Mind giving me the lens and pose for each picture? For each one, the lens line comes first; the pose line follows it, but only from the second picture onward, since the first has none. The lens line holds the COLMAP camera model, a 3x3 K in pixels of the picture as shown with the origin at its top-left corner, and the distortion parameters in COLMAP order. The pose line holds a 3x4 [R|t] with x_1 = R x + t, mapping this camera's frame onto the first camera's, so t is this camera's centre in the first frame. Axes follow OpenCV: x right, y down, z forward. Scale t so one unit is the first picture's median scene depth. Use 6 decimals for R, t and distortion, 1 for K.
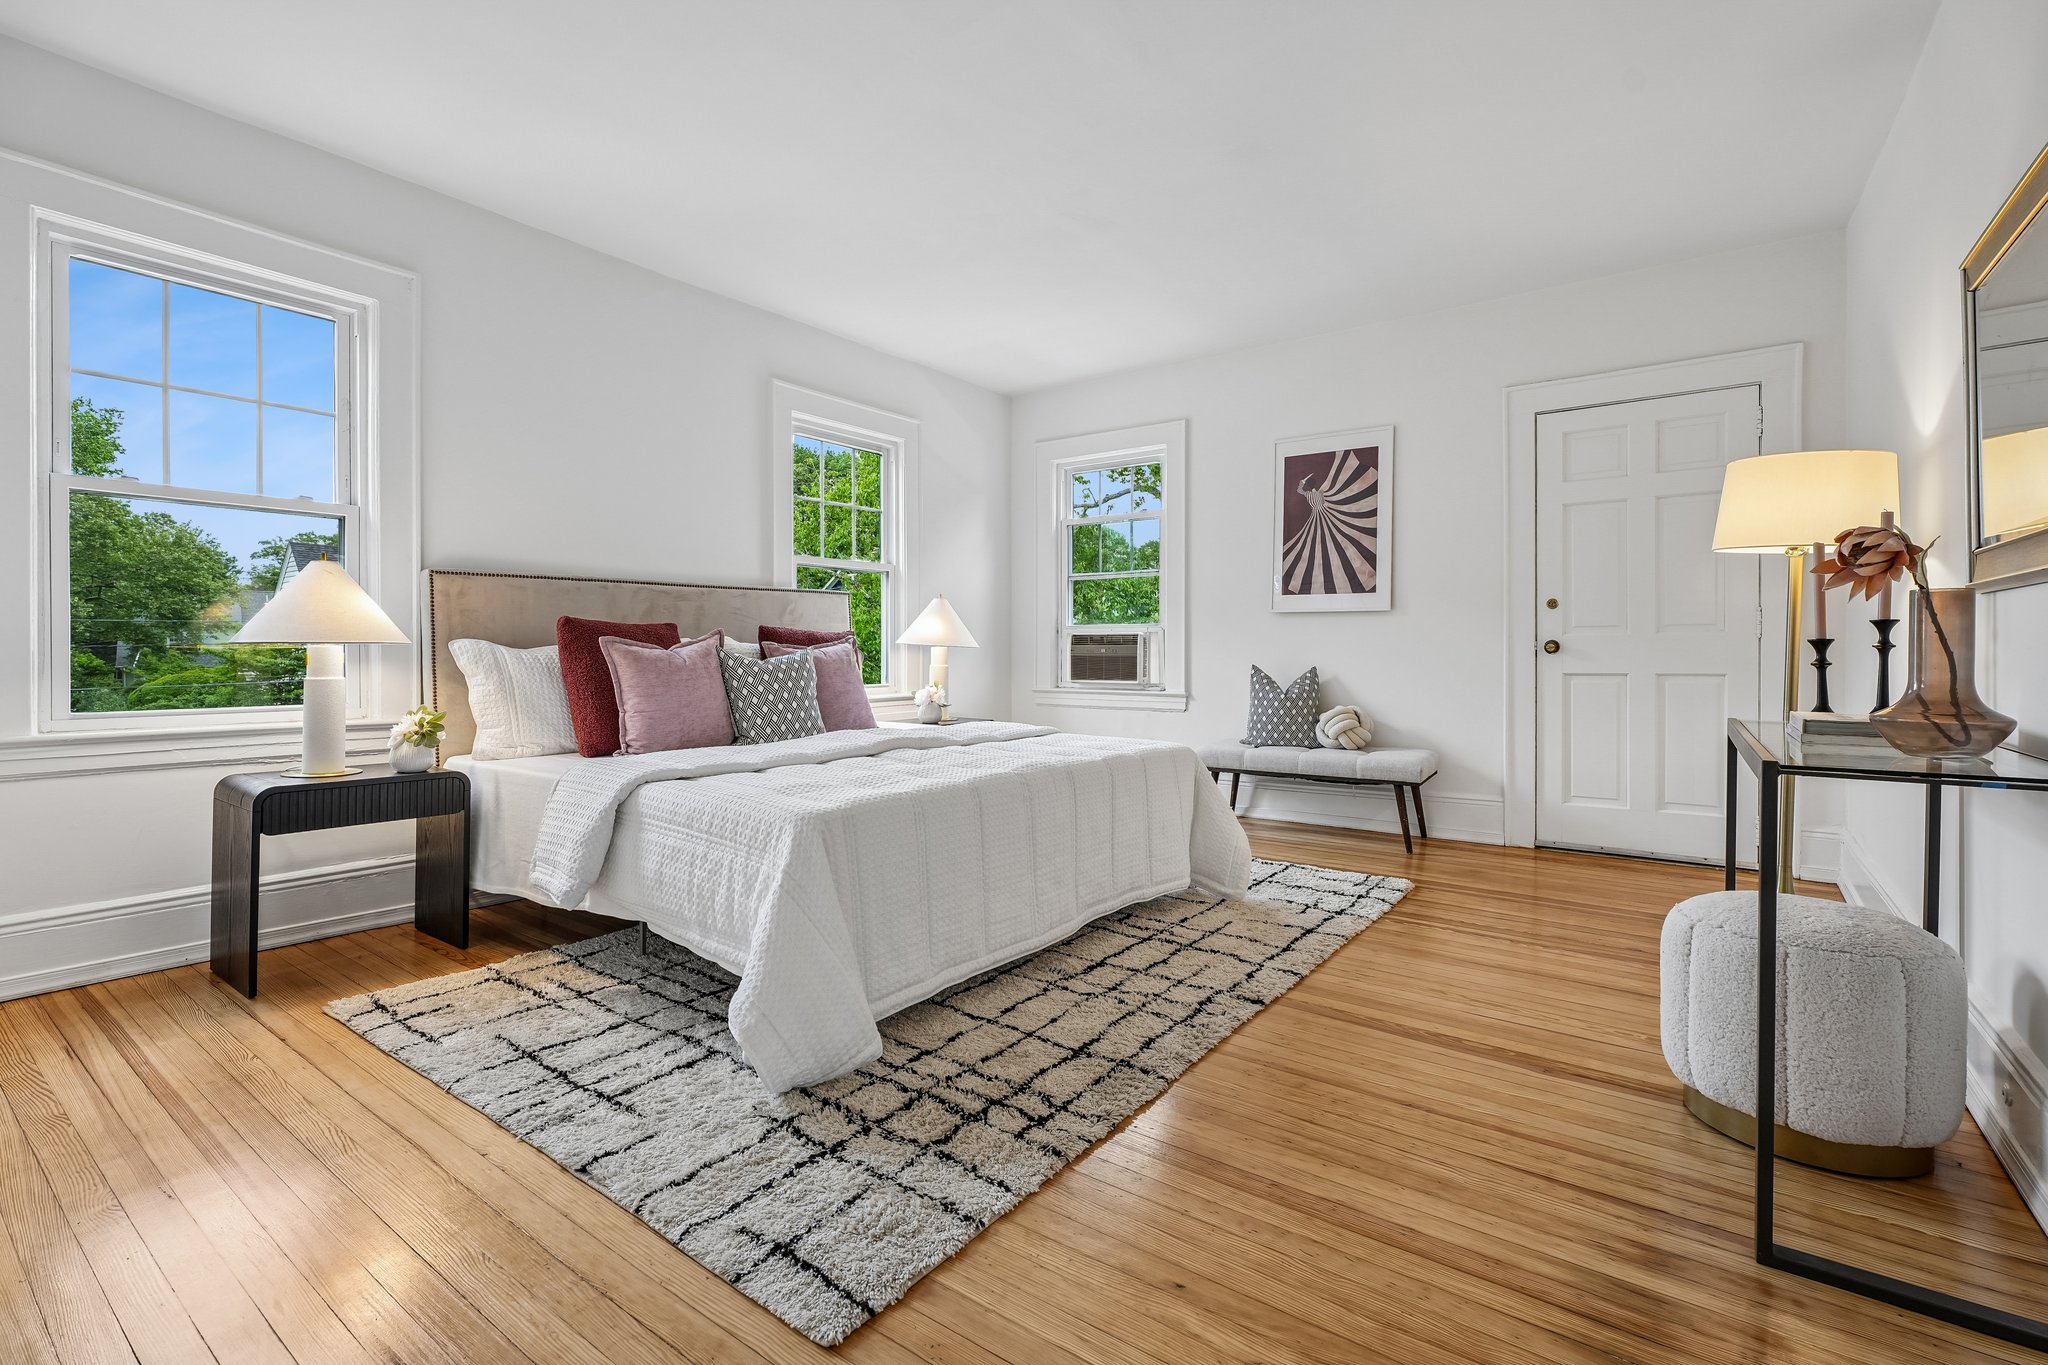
lens RADIAL K [[891.7, 0, 1012.6], [0, 891.7, 650.9], [0, 0, 1]] dist [-0.001928, -0.000071]
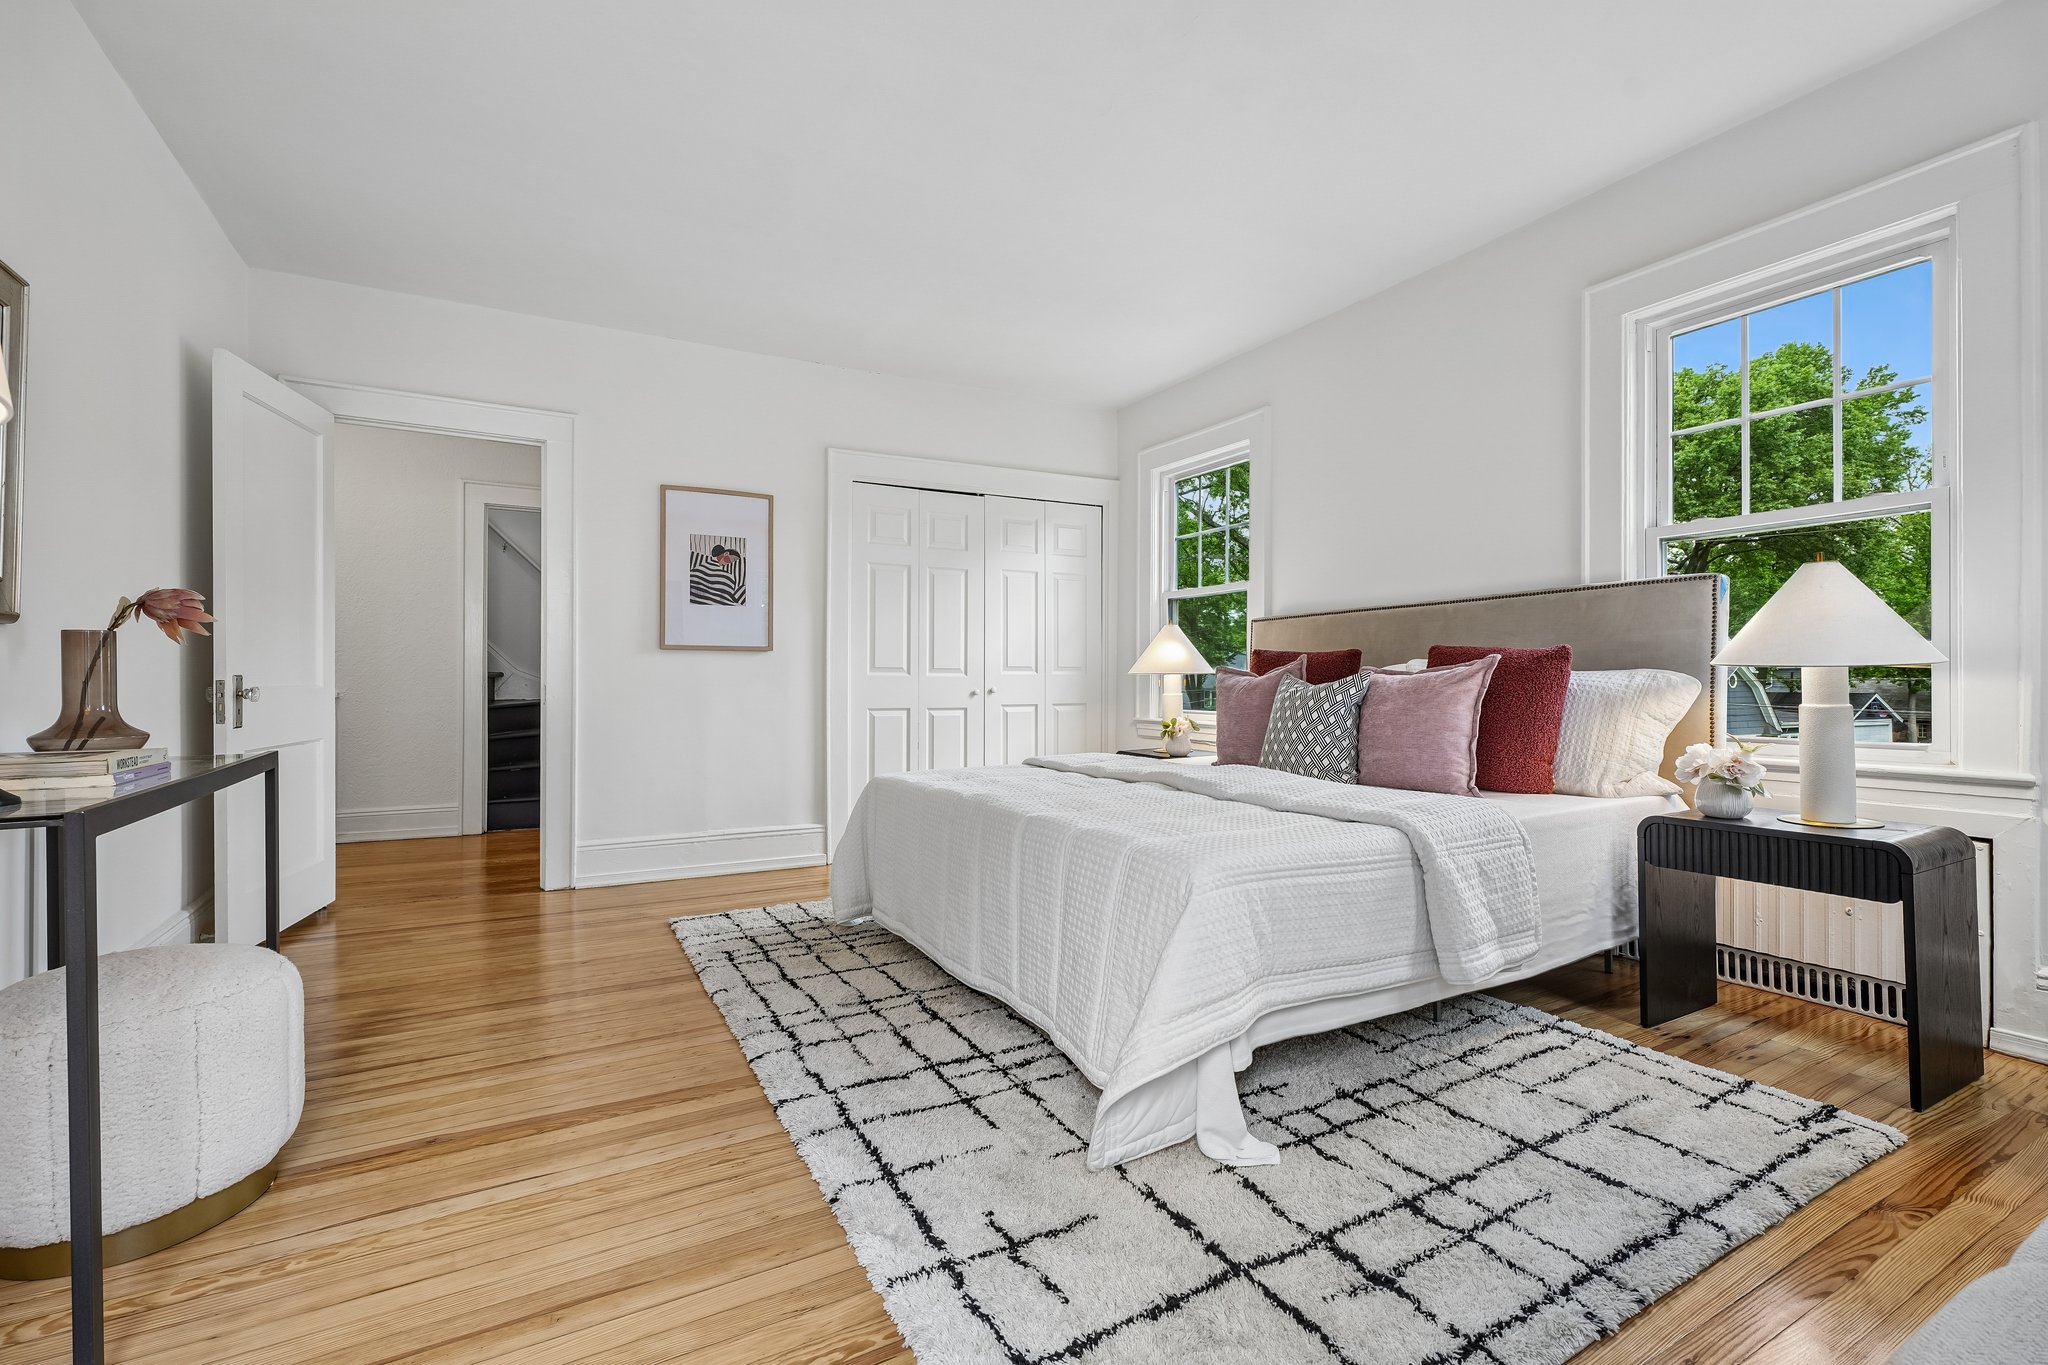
lens RADIAL K [[920.1, 0, 1043.0], [0, 920.1, 686.4], [0, 0, 1]] dist [-0.003943, -0.000144]
pose [[-0.392945, -0.001323, -0.919561, 0.540924], [-0.002083, 0.999998, -0.000549, 0.007071], [0.919560, 0.001700, -0.392947, 0.862903]]
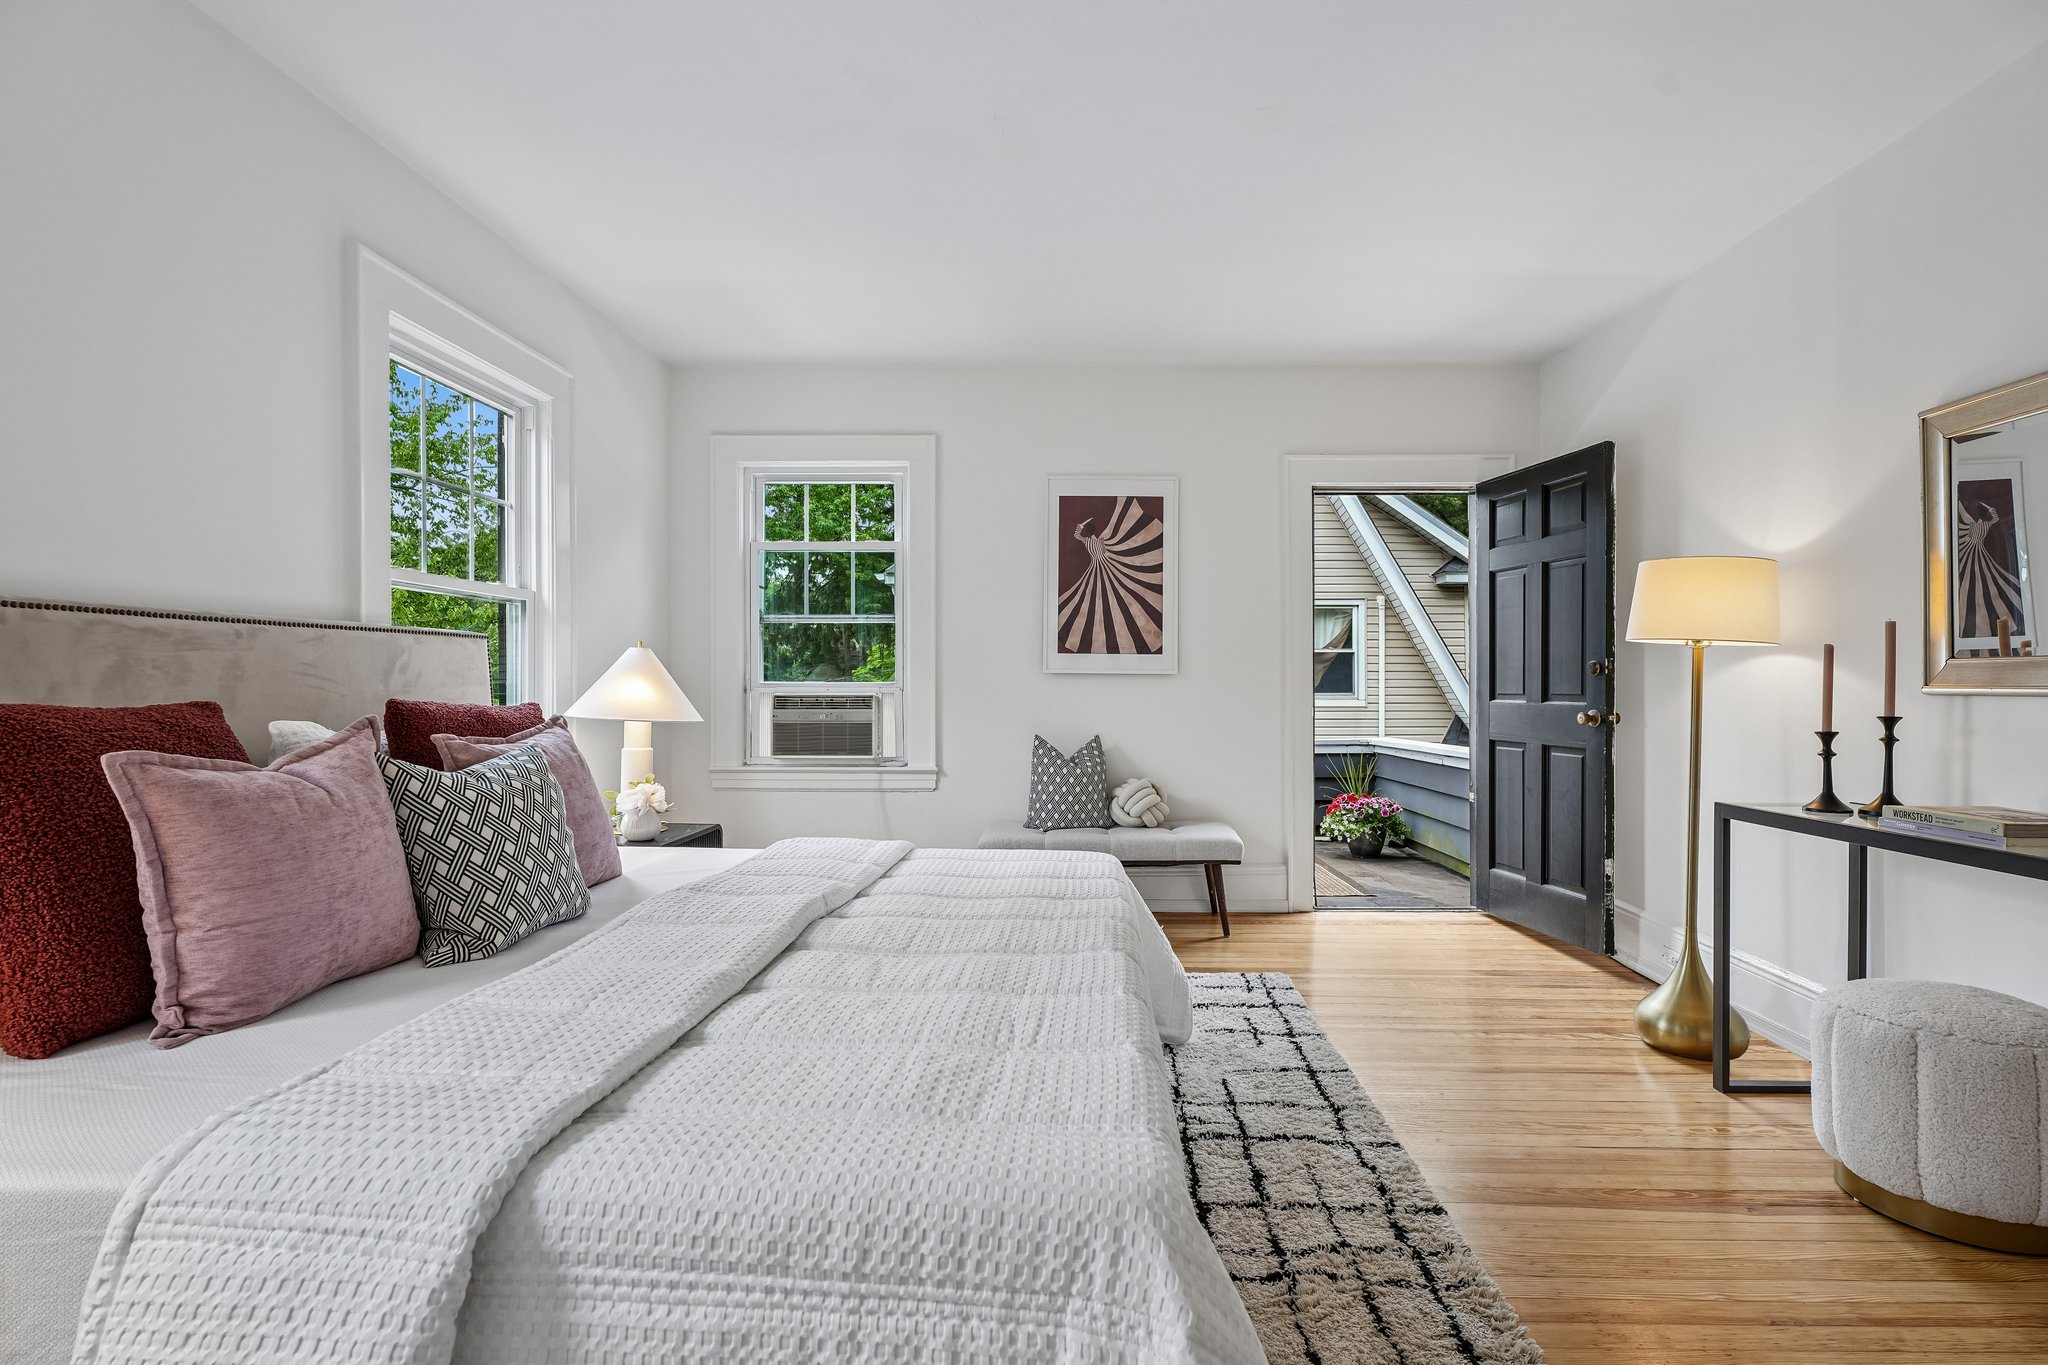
lens RADIAL K [[920.1, 0, 1043.0], [0, 920.1, 686.4], [0, 0, 1]] dist [-0.003943, -0.000144]
pose [[0.818636, -0.000285, 0.574312, -0.242903], [0.000746, 1.000000, -0.000566, -0.031369], [-0.574312, 0.000892, 0.818636, 0.286559]]
